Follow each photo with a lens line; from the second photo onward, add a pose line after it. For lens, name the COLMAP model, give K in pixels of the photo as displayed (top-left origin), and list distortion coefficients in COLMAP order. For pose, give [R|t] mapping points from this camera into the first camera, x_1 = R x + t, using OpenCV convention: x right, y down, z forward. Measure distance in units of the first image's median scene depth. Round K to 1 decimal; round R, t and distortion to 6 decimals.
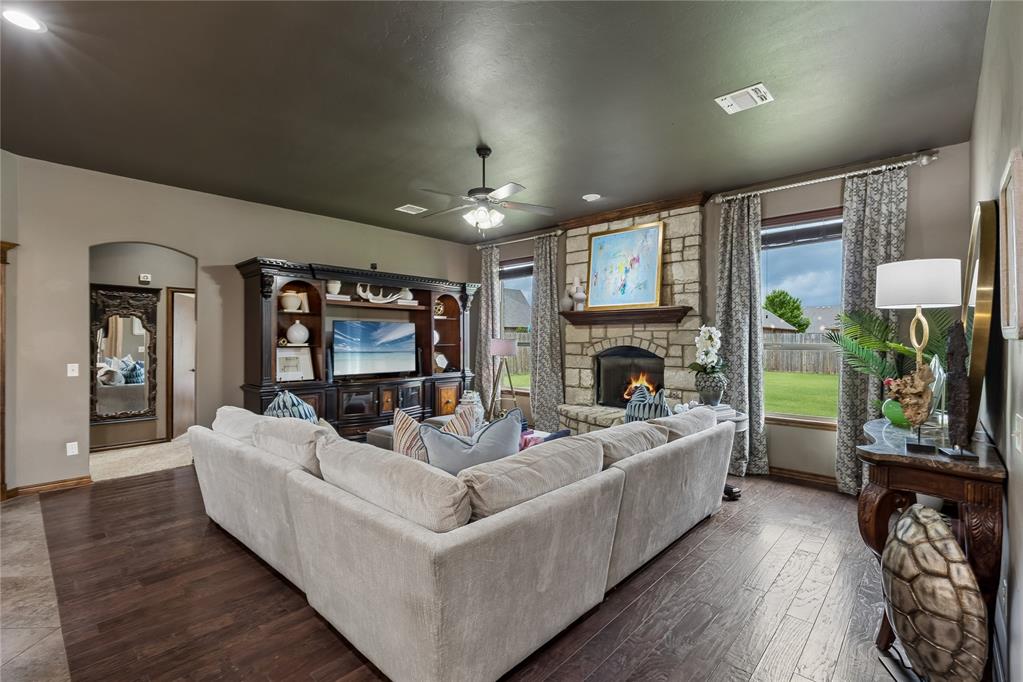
lens RADIAL K [[466.8, 0, 515.2], [0, 466.8, 339.9], [0, 0, 1]] dist [-0.002240, 0.000042]
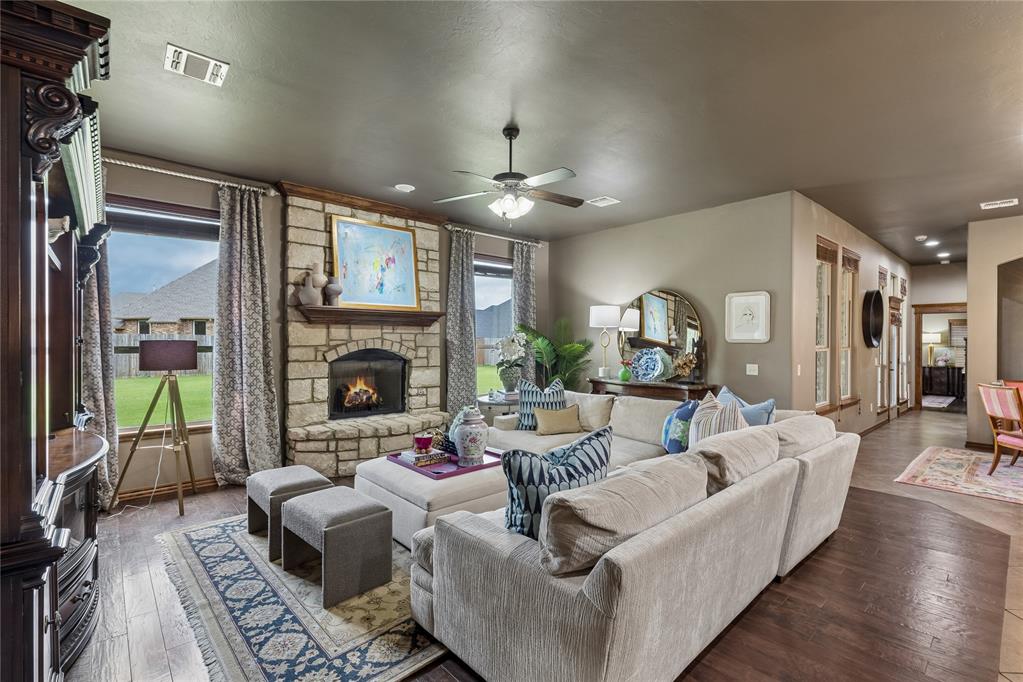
lens RADIAL K [[466.8, 0, 515.2], [0, 466.8, 339.9], [0, 0, 1]] dist [-0.002240, 0.000042]
pose [[0.067225, 0.000660, 0.997738, -0.690537], [-0.000536, 1.000000, -0.000625, -0.004123], [-0.997738, -0.000493, 0.067226, 0.668050]]
